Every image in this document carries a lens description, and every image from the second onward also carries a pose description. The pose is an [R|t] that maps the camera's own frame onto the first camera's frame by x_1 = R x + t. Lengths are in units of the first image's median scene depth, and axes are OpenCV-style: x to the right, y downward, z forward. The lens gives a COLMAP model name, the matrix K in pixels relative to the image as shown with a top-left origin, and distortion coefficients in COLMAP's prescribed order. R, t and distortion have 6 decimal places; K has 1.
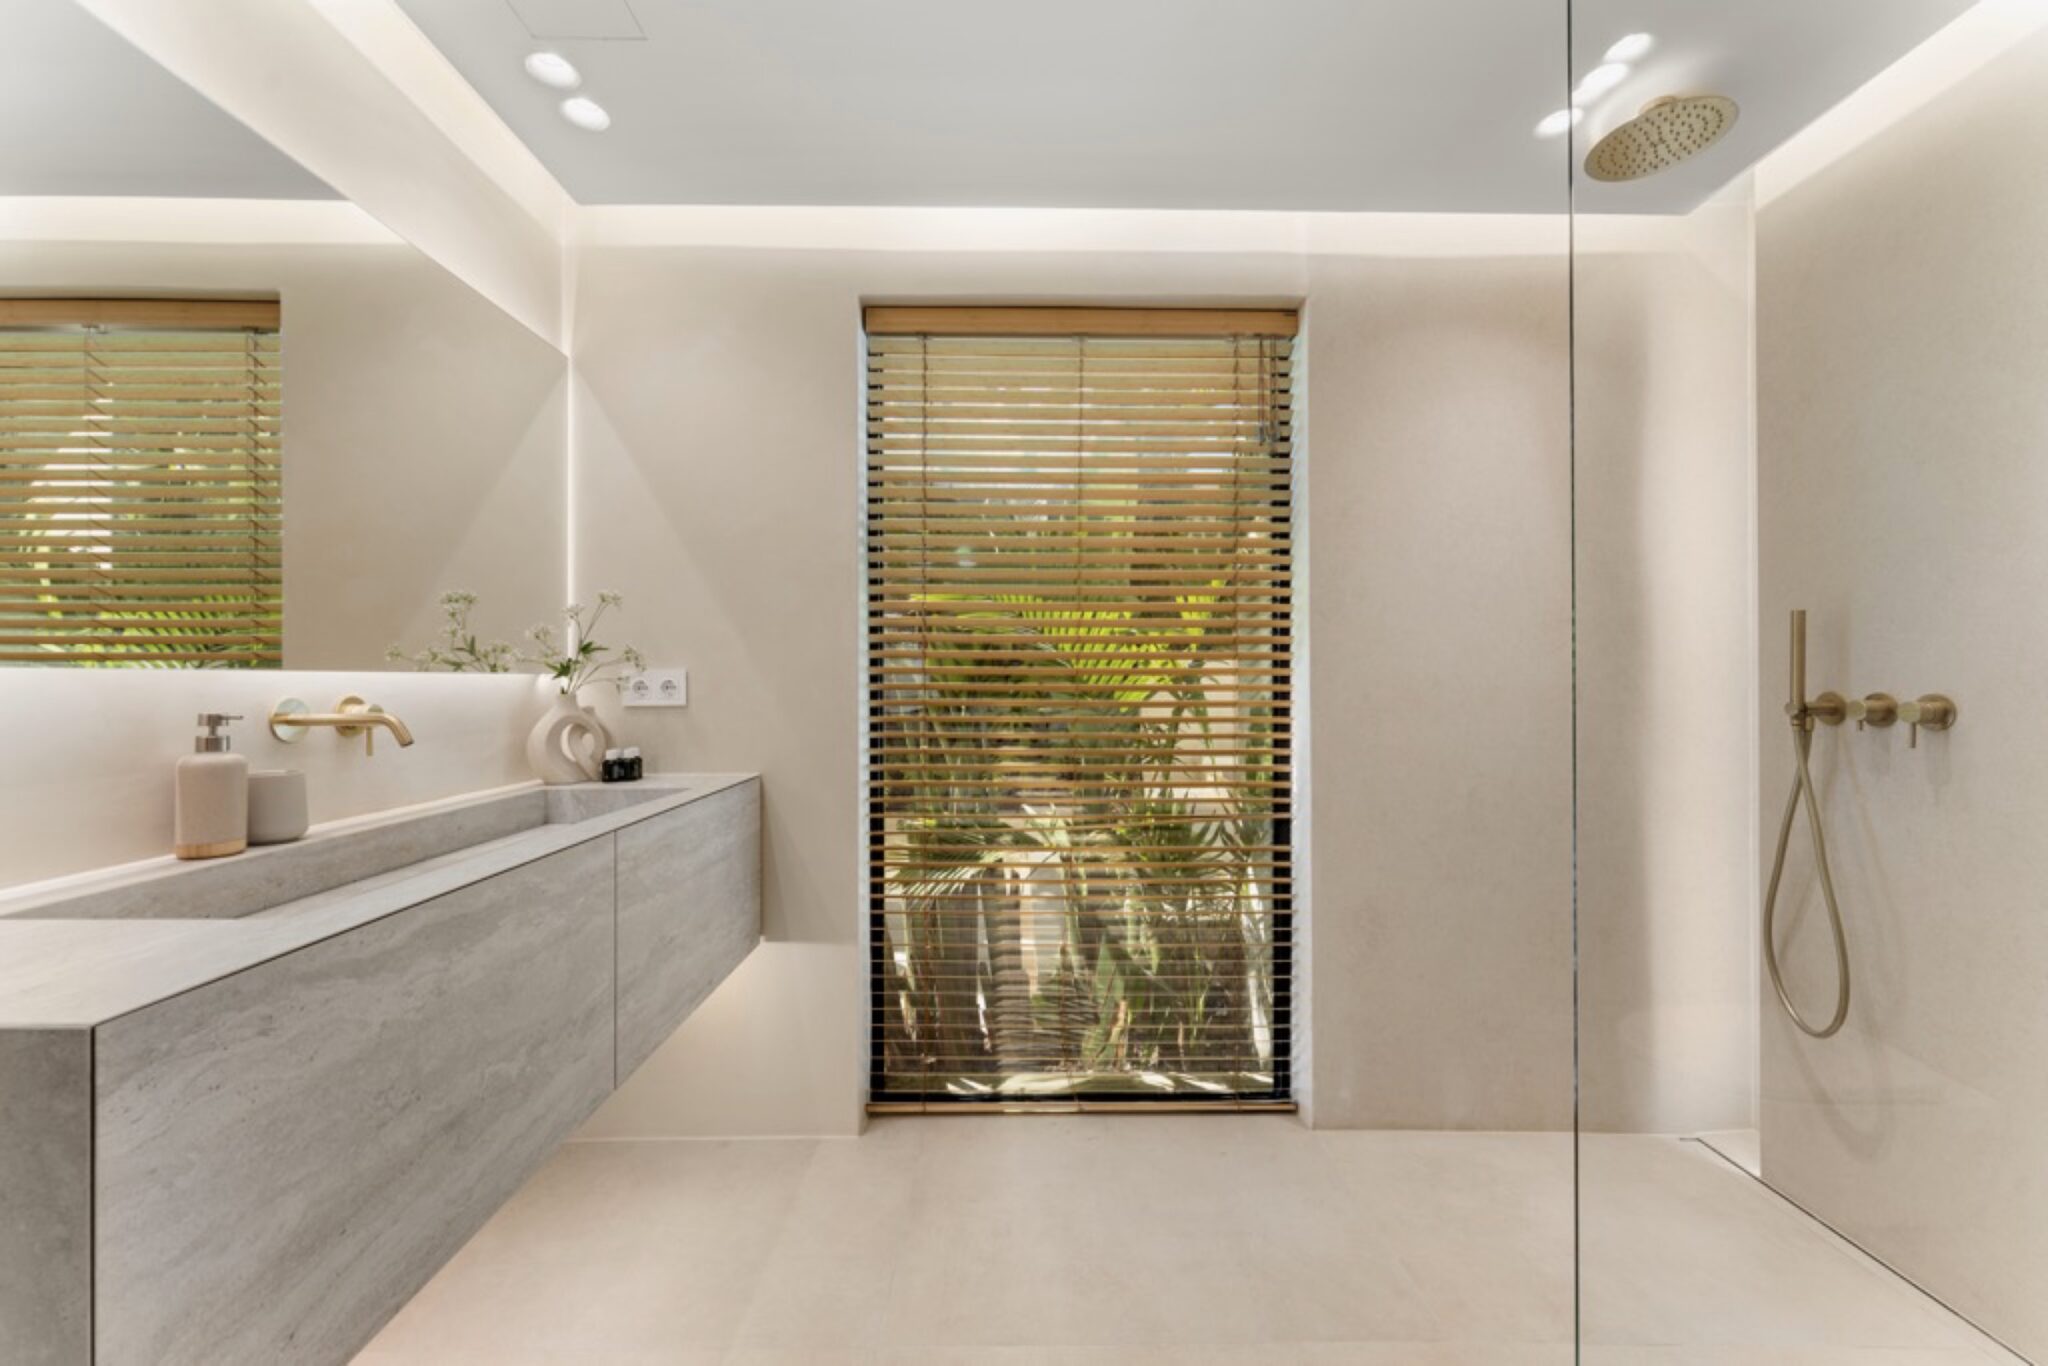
lens RADIAL K [[814.6, 0, 1021.8], [0, 814.6, 683.8], [0, 0, 1]] dist [0.000360, 0.000155]
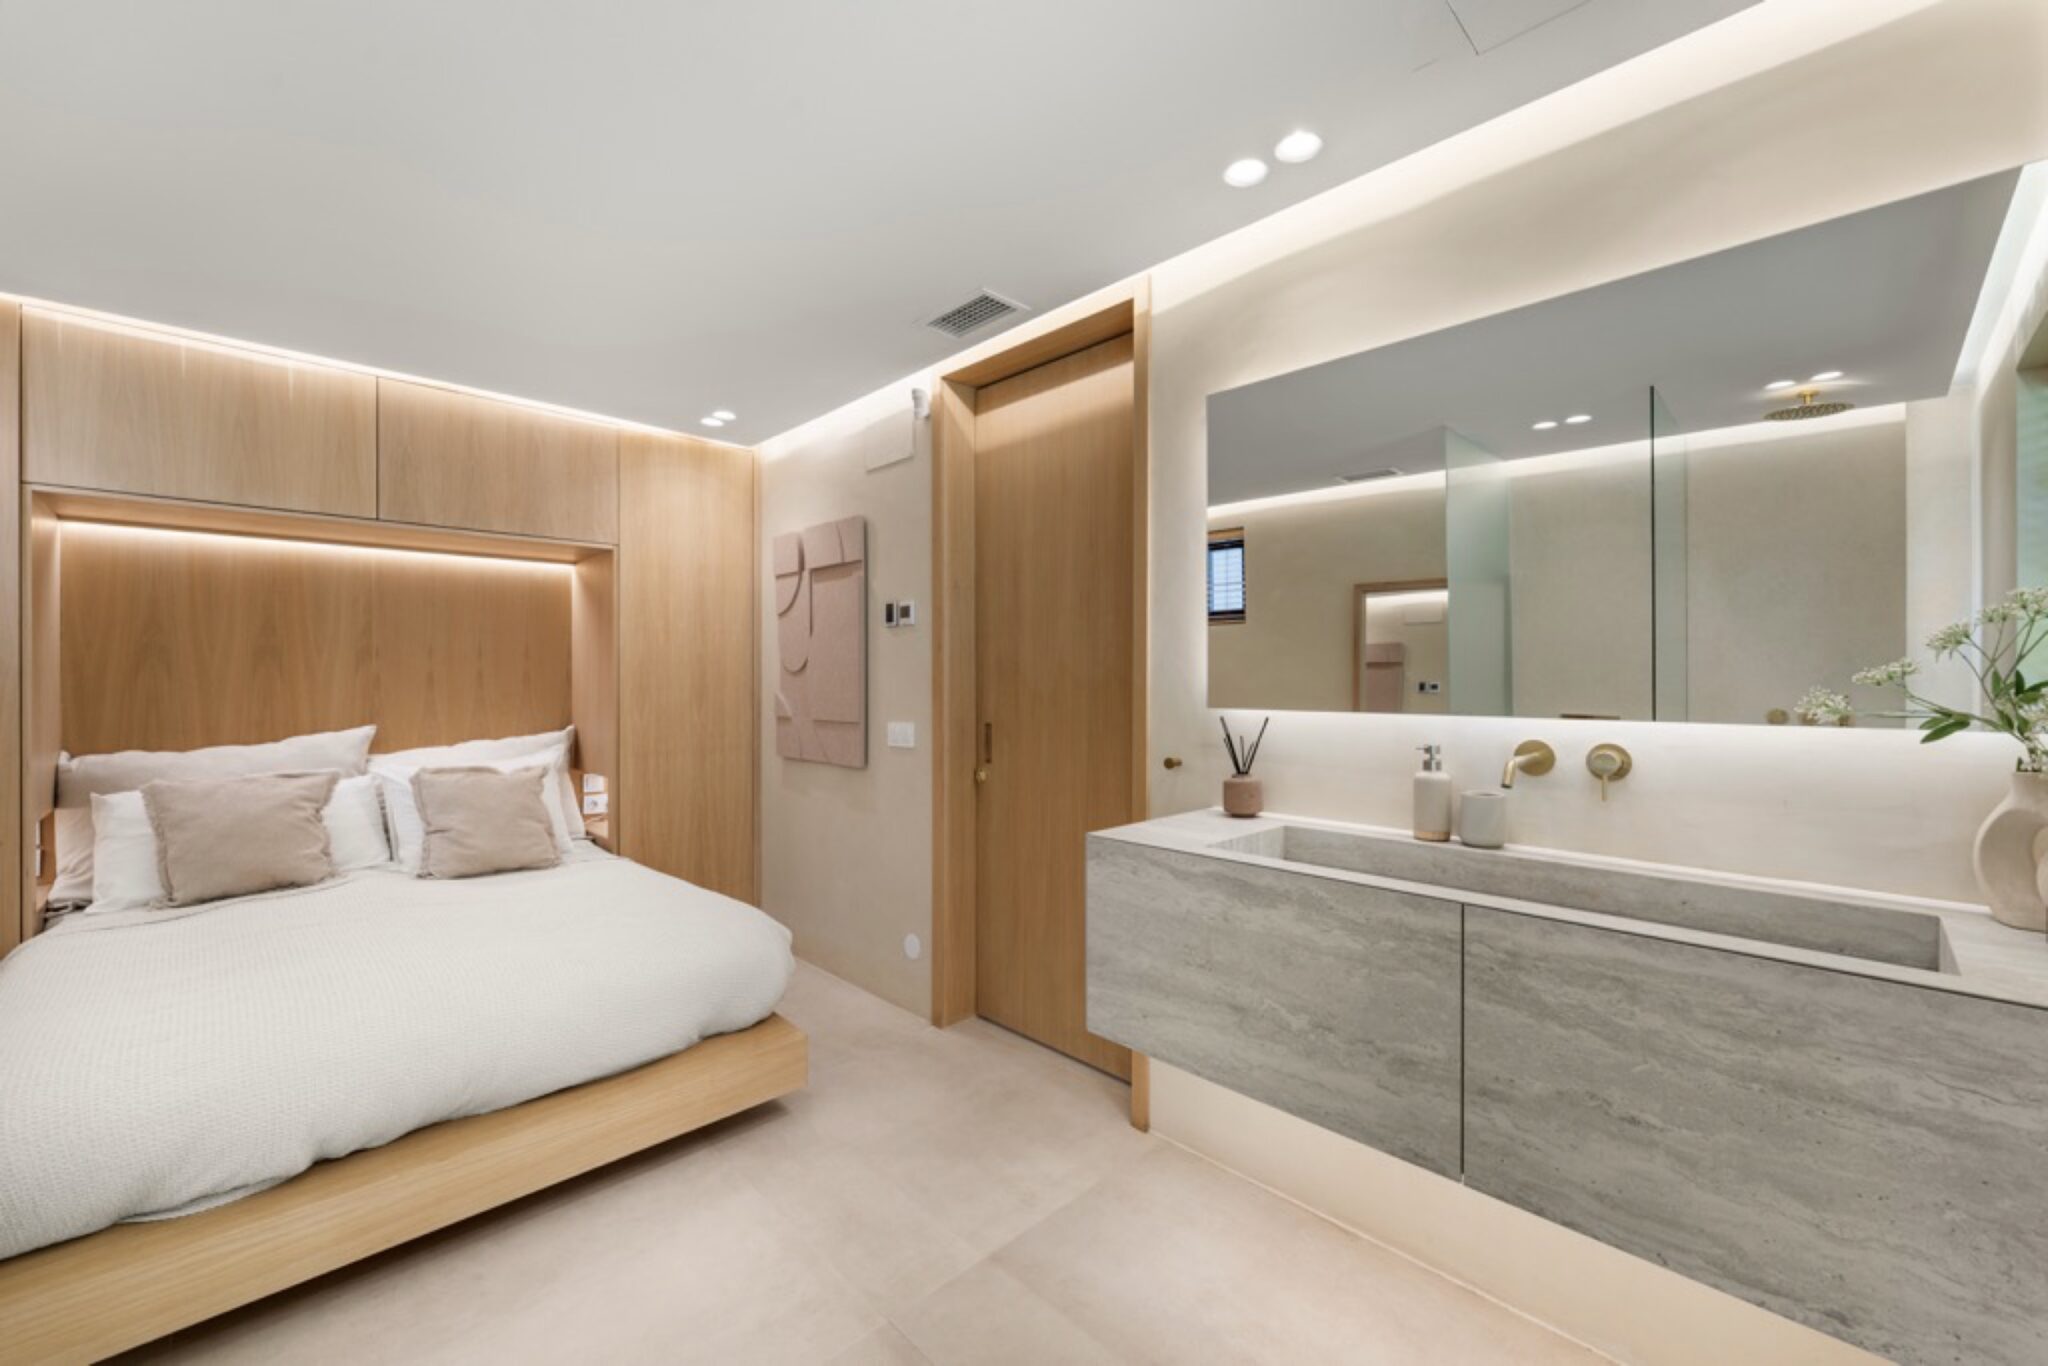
lens RADIAL K [[814.6, 0, 1027.8], [0, 814.6, 677.7], [0, 0, 1]] dist [0.000360, 0.000155]
pose [[-0.729923, 0.003040, -0.683523, 0.612256], [0.002835, 0.999995, 0.001421, -0.097600], [0.683524, -0.000900, -0.729928, 1.680513]]
